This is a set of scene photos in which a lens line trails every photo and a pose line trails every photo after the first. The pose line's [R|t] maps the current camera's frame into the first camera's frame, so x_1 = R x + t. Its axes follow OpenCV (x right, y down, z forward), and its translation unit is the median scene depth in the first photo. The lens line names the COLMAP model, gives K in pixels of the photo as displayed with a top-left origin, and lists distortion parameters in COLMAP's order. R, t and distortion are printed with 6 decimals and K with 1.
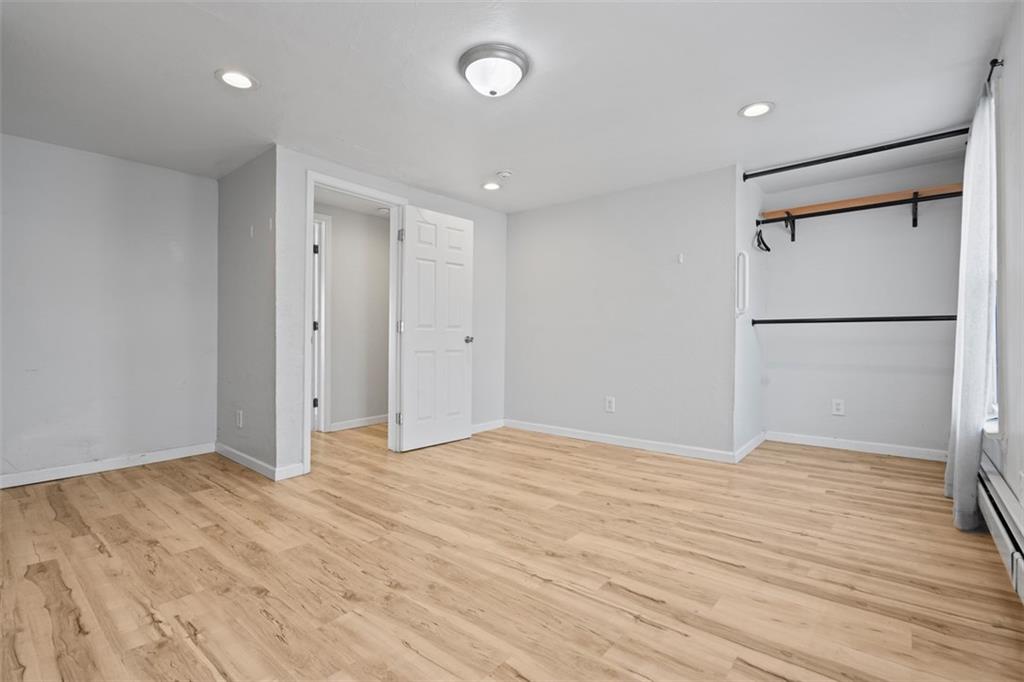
lens RADIAL K [[467.4, 0, 515.2], [0, 467.4, 341.7], [0, 0, 1]] dist [-0.004354, 0.000644]
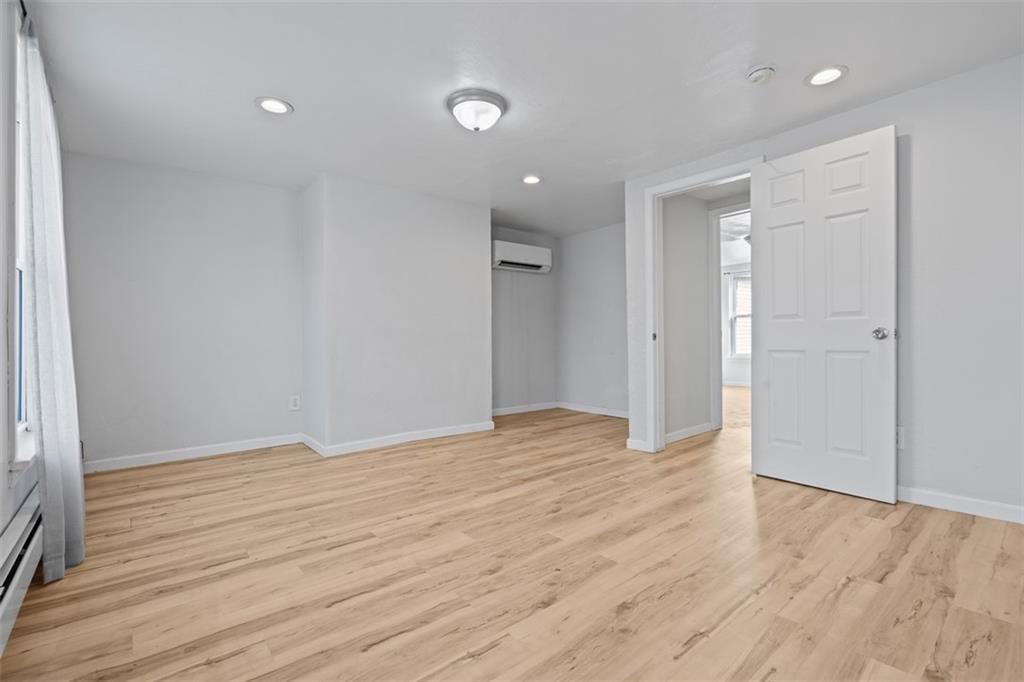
lens RADIAL K [[467.4, 0, 515.4], [0, 467.4, 340.5], [0, 0, 1]] dist [-0.004354, 0.000644]
pose [[-0.173745, 0.007455, -0.984762, 1.094765], [0.006503, 0.999958, 0.006422, -0.004781], [0.984769, -0.005288, -0.173786, 1.287670]]
